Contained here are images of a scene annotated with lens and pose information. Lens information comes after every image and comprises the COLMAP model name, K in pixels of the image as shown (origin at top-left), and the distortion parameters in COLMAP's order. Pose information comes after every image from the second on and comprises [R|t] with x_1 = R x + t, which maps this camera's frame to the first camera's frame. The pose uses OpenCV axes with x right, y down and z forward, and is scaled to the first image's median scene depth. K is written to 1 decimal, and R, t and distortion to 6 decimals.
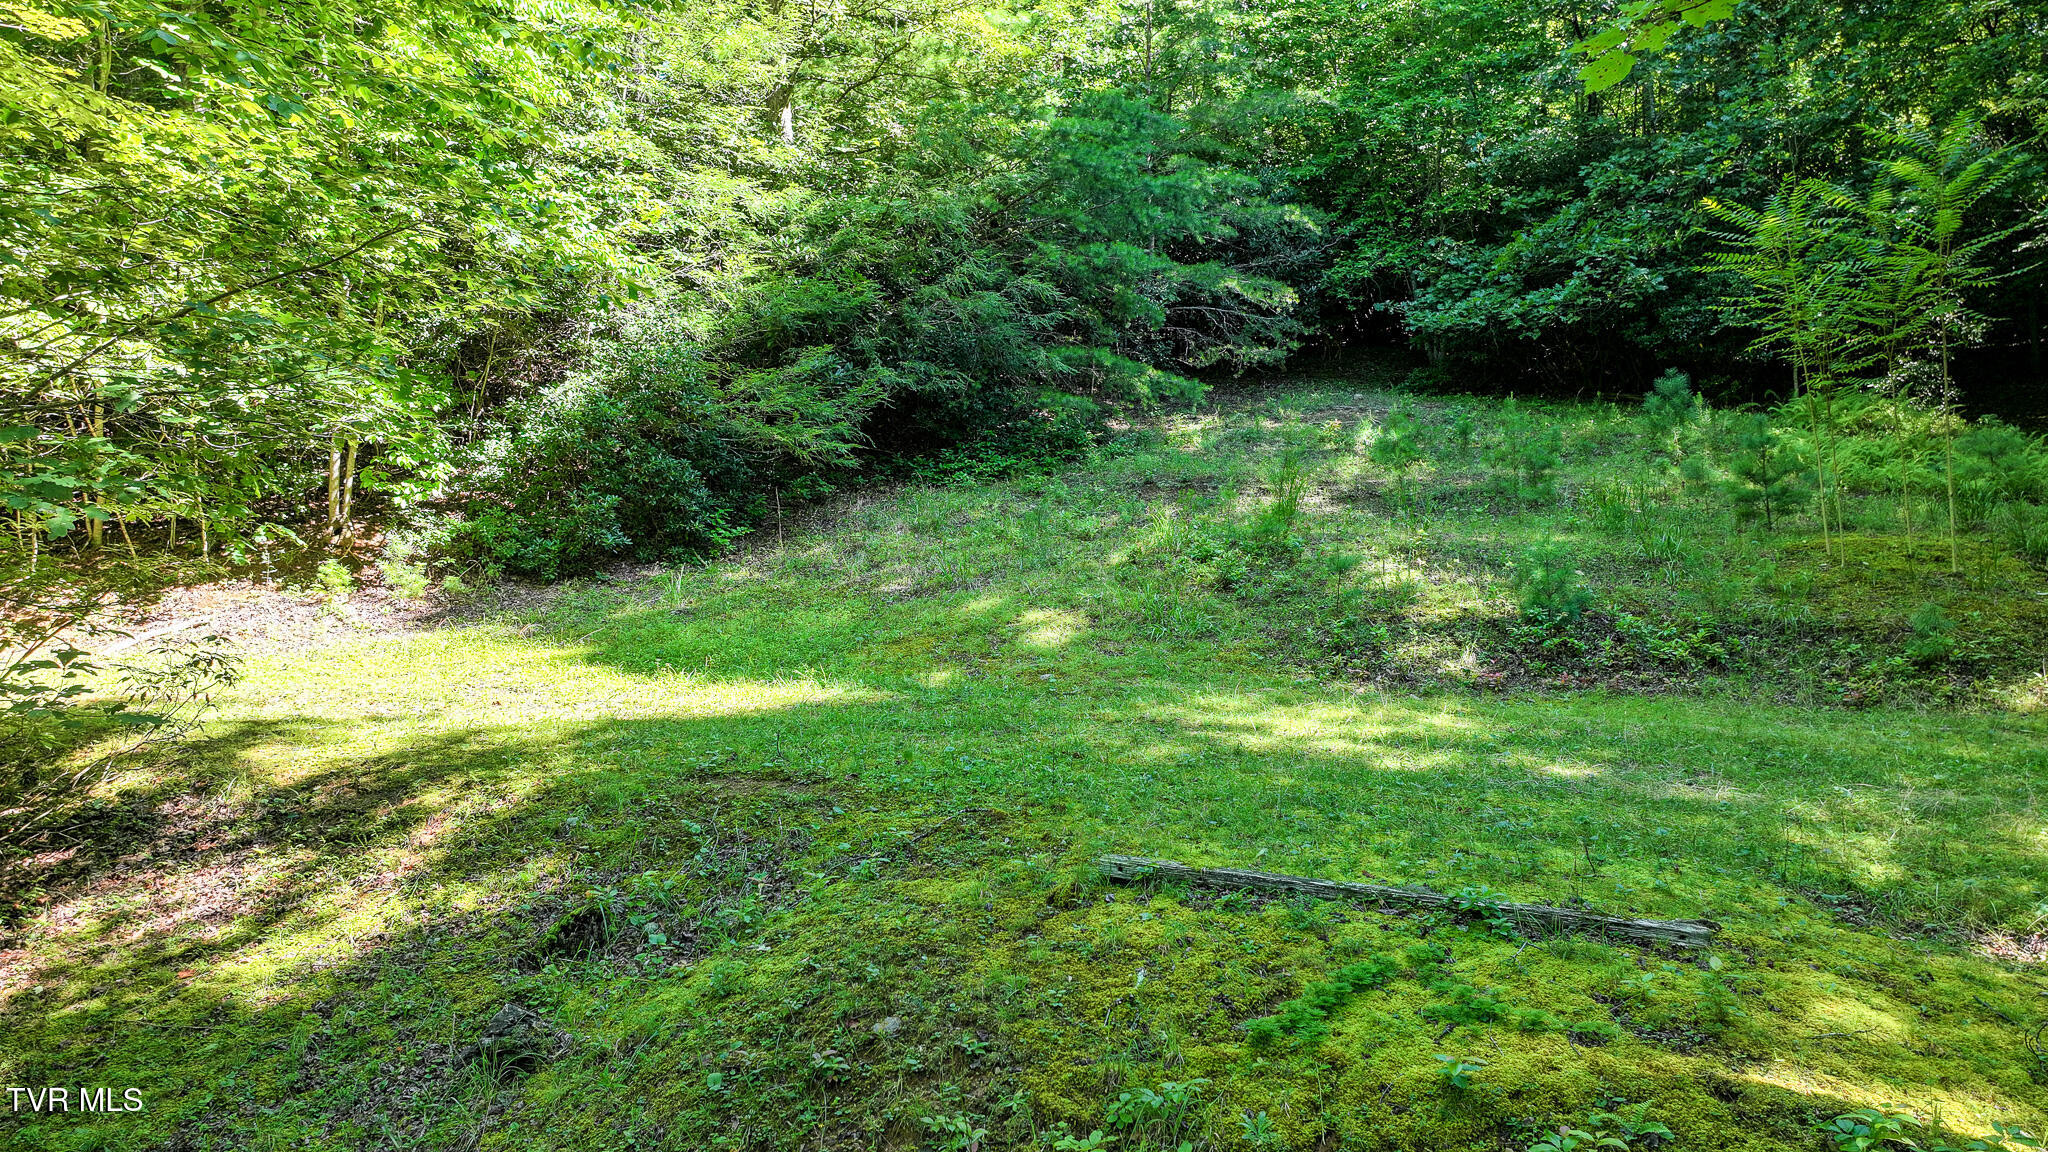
lens RADIAL K [[1439.8, 0, 1029.1], [0, 1439.8, 575.8], [0, 0, 1]] dist [0.012576, 0.000123]
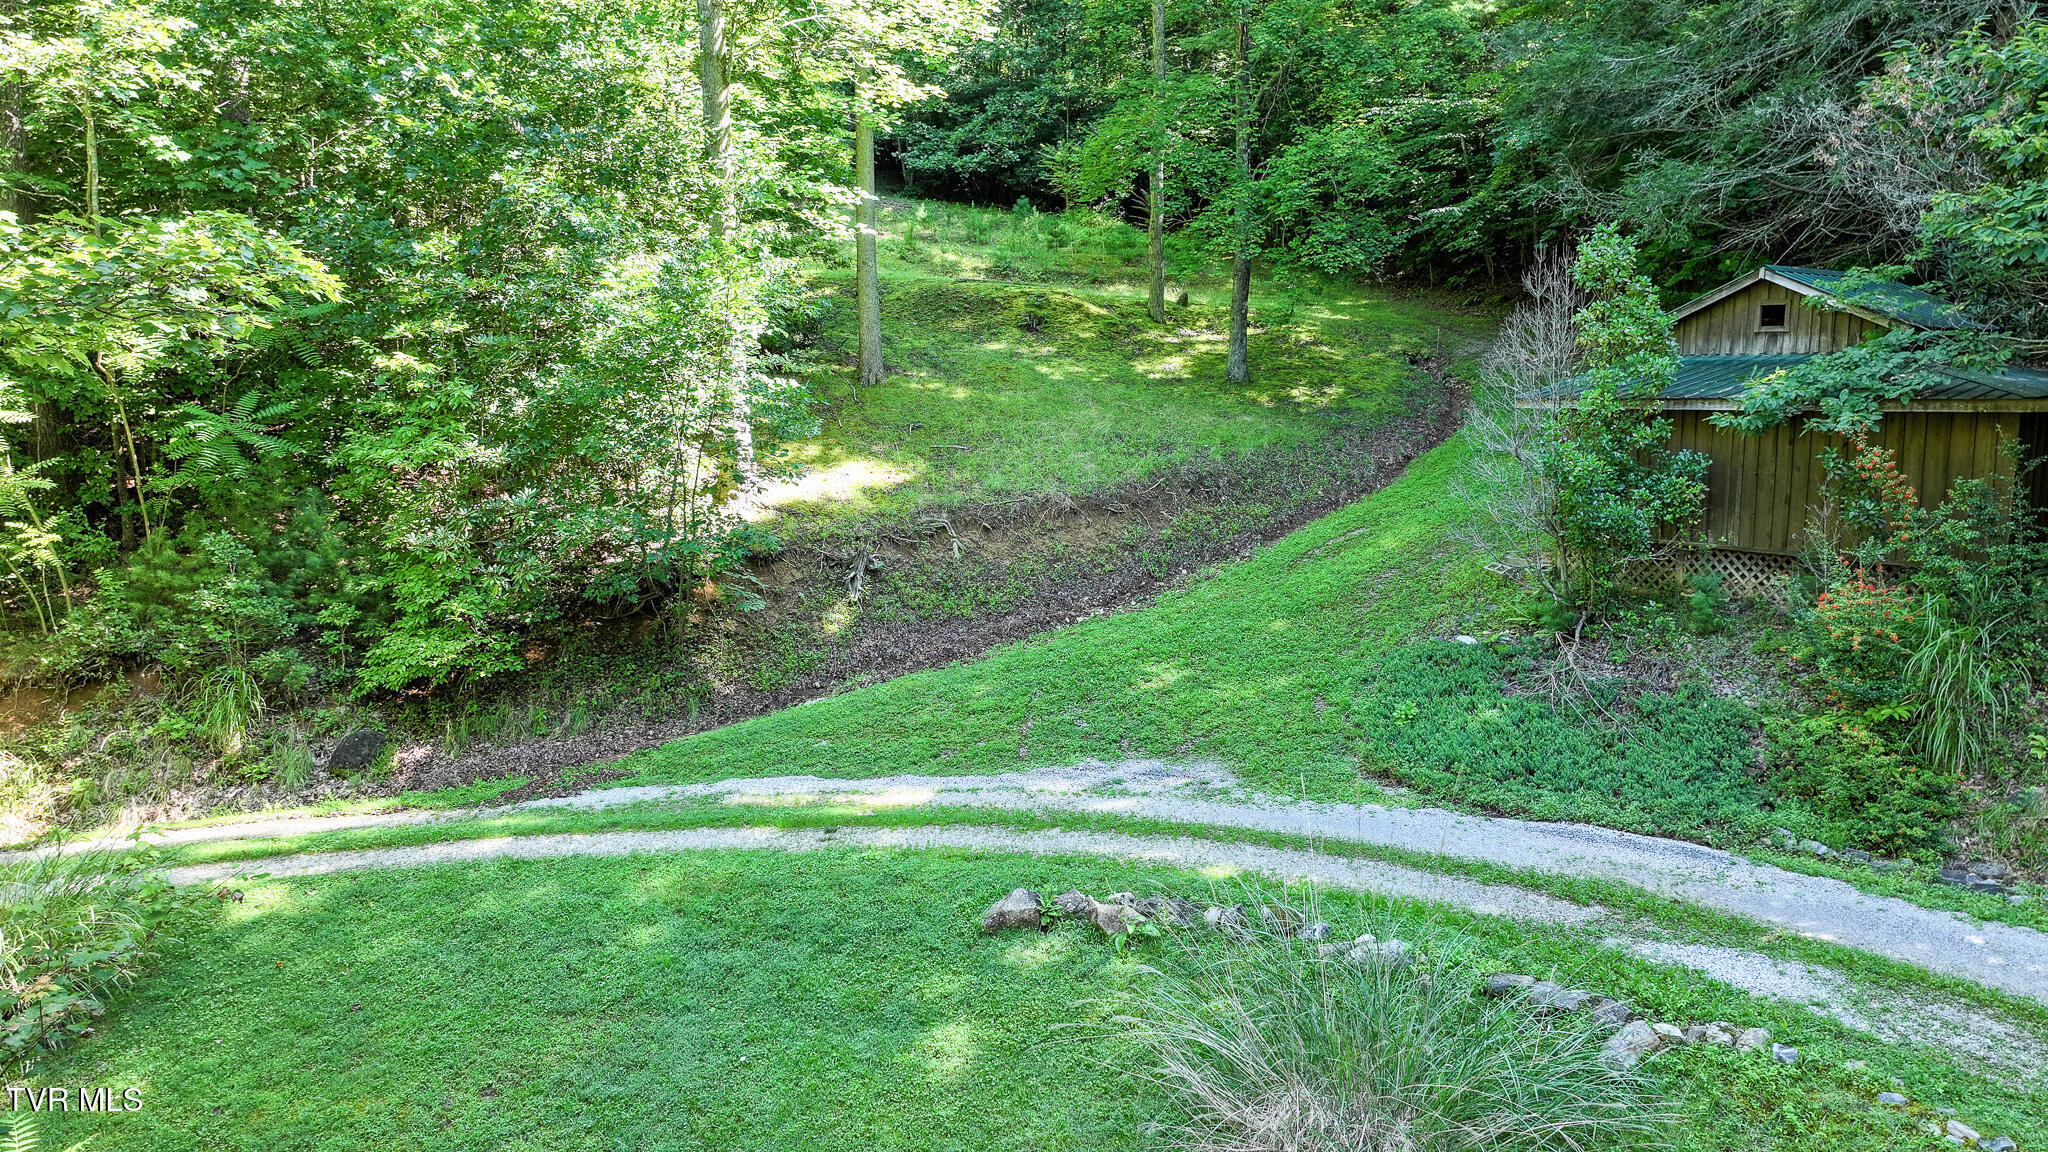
lens RADIAL K [[1439.8, 0, 1029.1], [0, 1439.8, 575.8], [0, 0, 1]] dist [0.012576, 0.000123]
pose [[0.896934, -0.045660, 0.439801, -0.604342], [-0.013834, 0.991269, 0.131127, 0.163473], [-0.441948, -0.123696, 0.888471, -1.170489]]
